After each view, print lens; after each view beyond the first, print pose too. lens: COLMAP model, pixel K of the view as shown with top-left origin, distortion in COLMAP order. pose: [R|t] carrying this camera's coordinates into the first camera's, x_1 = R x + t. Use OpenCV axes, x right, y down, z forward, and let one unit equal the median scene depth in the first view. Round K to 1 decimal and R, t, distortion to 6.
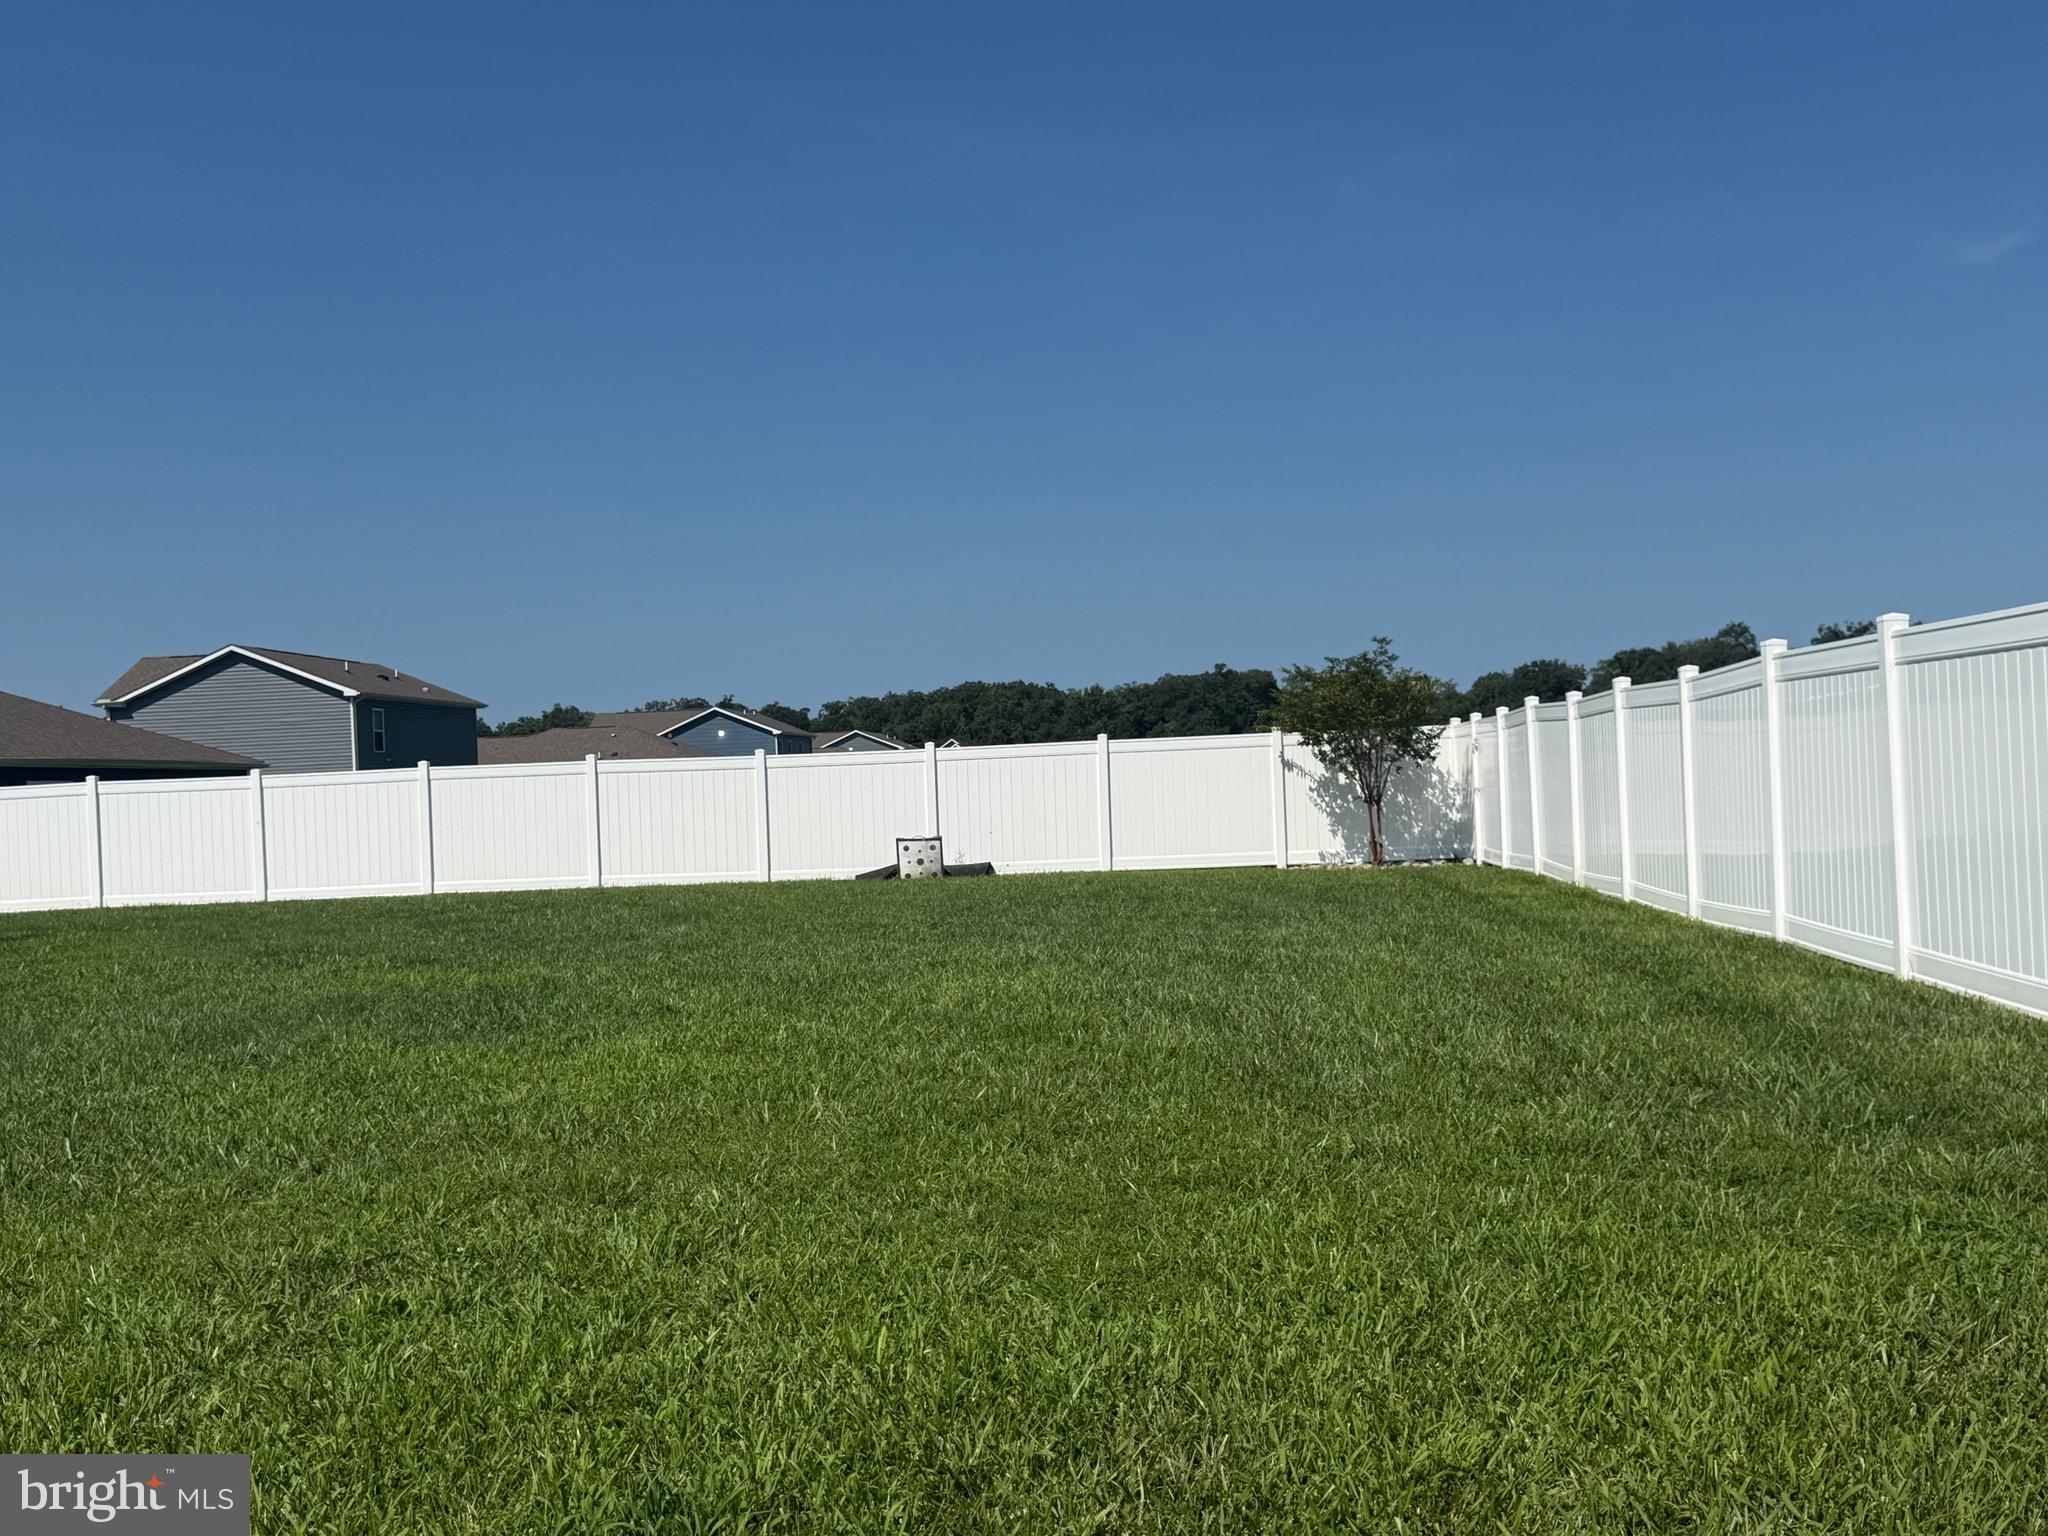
lens RADIAL K [[2188.1, 0, 1020.3], [0, 2188.1, 772.8], [0, 0, 1]] dist [0.190469, -0.420139]
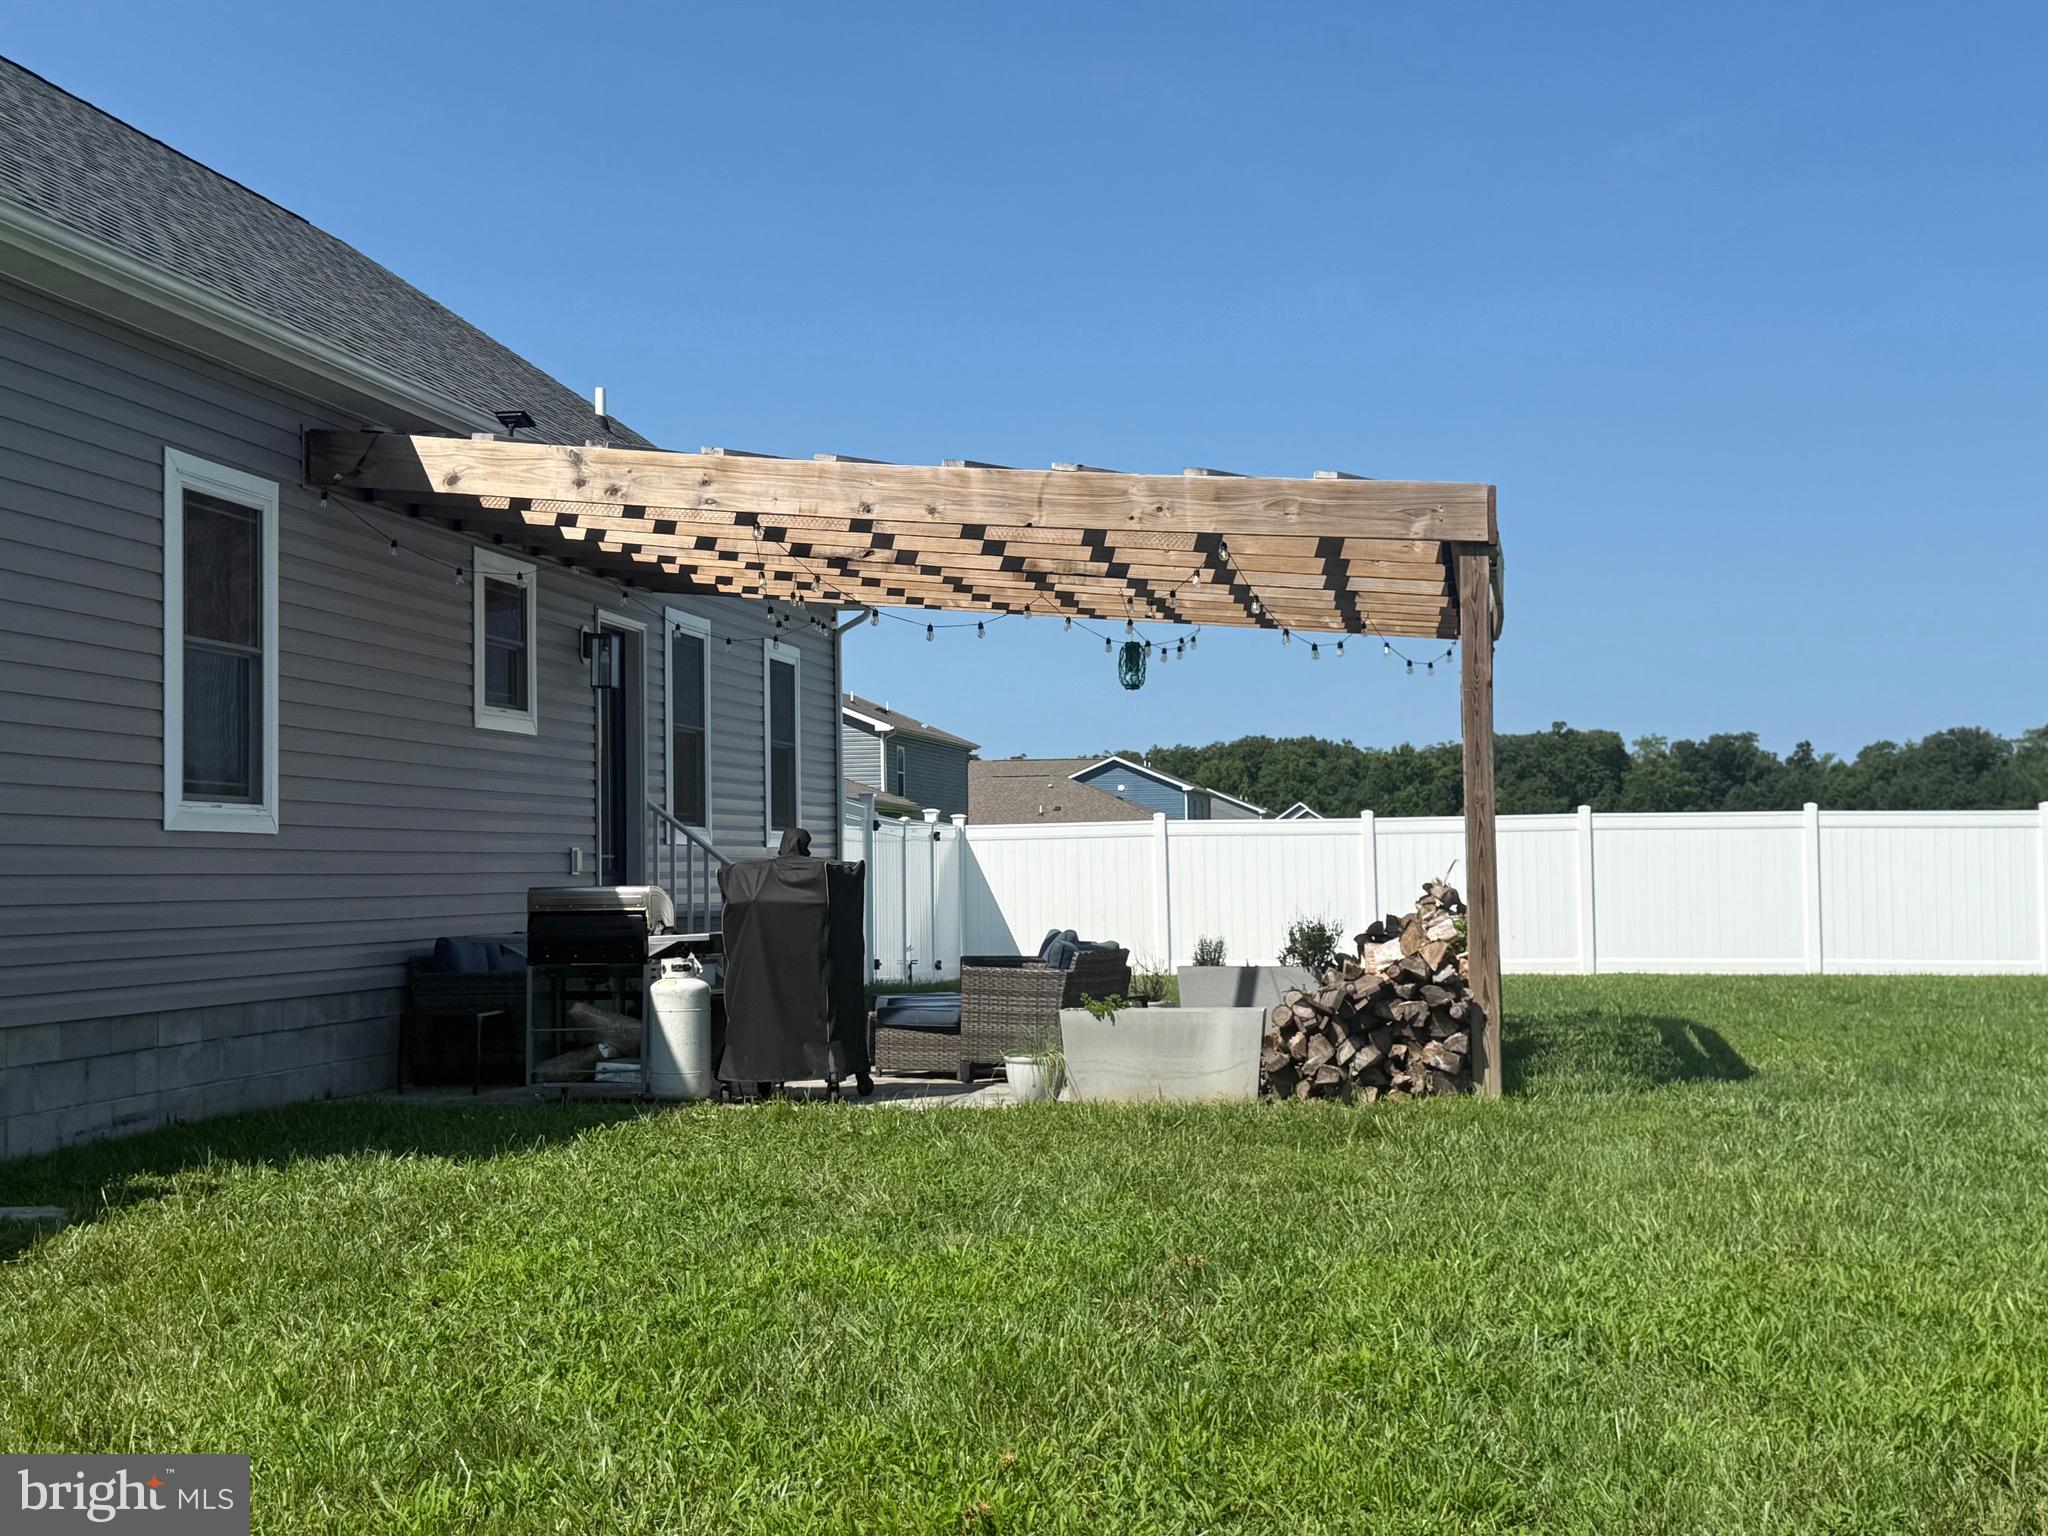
lens RADIAL K [[2549.5, 0, 1015.9], [0, 2549.5, 781.3], [0, 0, 1]] dist [0.176522, -0.302242]
pose [[0.996320, 0.026783, -0.081414, -0.309235], [-0.028712, 0.999332, -0.022624, 0.009838], [0.080754, 0.024879, 0.996424, 0.048654]]
